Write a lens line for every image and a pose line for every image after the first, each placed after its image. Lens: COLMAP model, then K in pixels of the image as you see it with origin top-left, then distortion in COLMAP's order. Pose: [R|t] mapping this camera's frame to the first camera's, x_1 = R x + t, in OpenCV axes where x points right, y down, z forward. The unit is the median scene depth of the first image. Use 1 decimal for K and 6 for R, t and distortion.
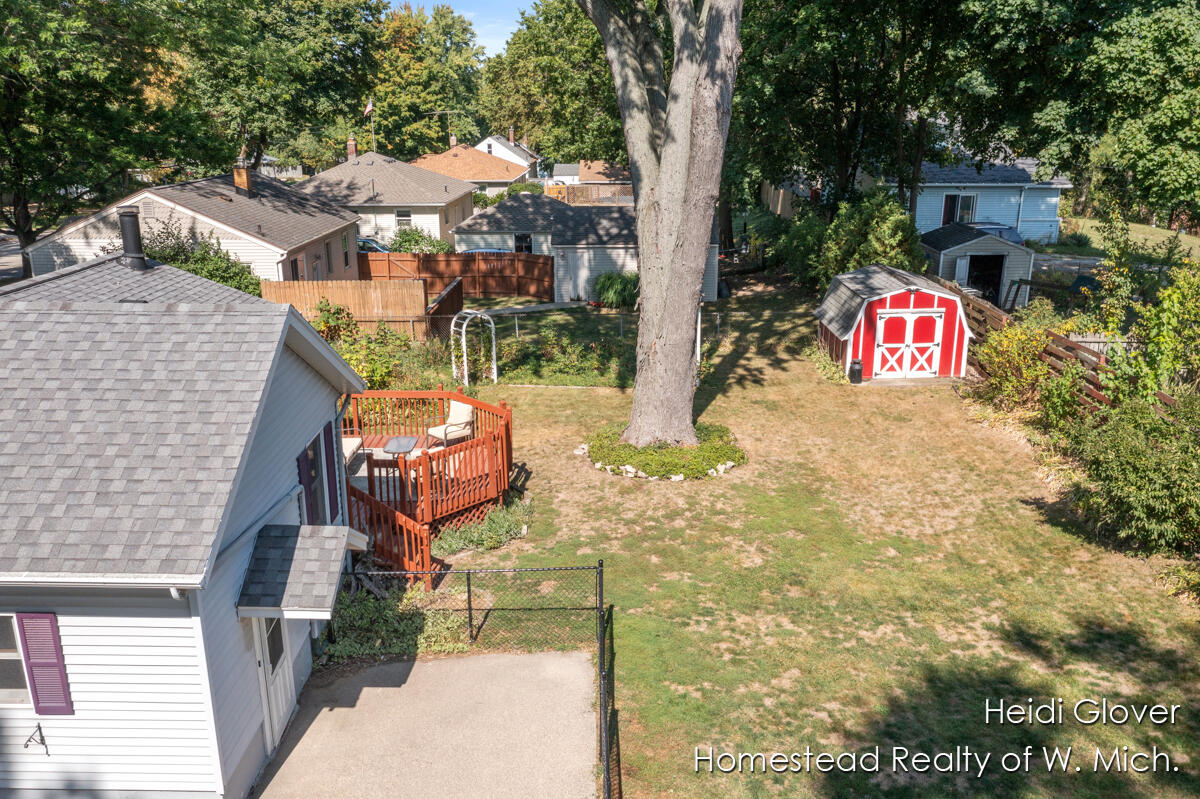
lens RADIAL K [[963.7, 0, 600.0], [0, 963.7, 399.5], [0, 0, 1]] dist [-0.001596, -0.002238]
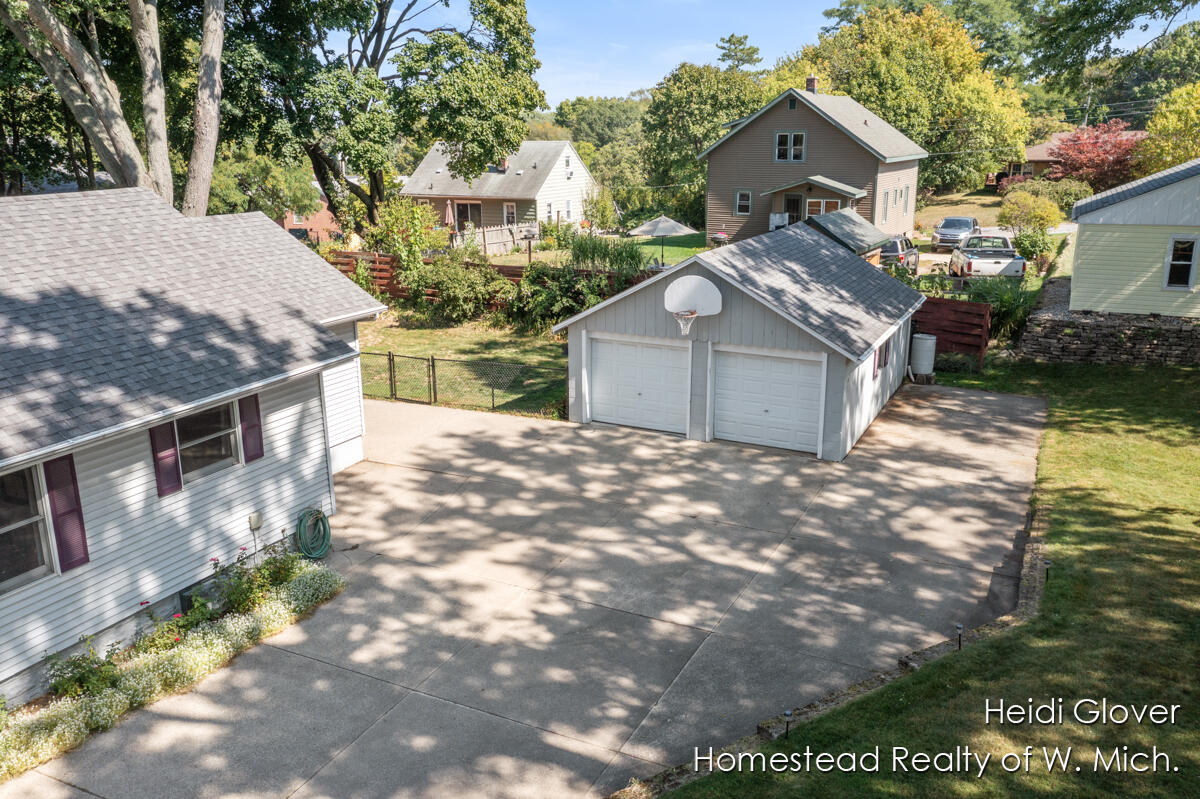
lens RADIAL K [[963.7, 0, 600.0], [0, 963.7, 399.5], [0, 0, 1]] dist [-0.001596, -0.002238]
pose [[0.432097, -0.237221, 0.870068, -0.995042], [0.270994, 0.954349, 0.125618, 0.110386], [-0.860148, 0.181505, 0.476657, -0.218176]]
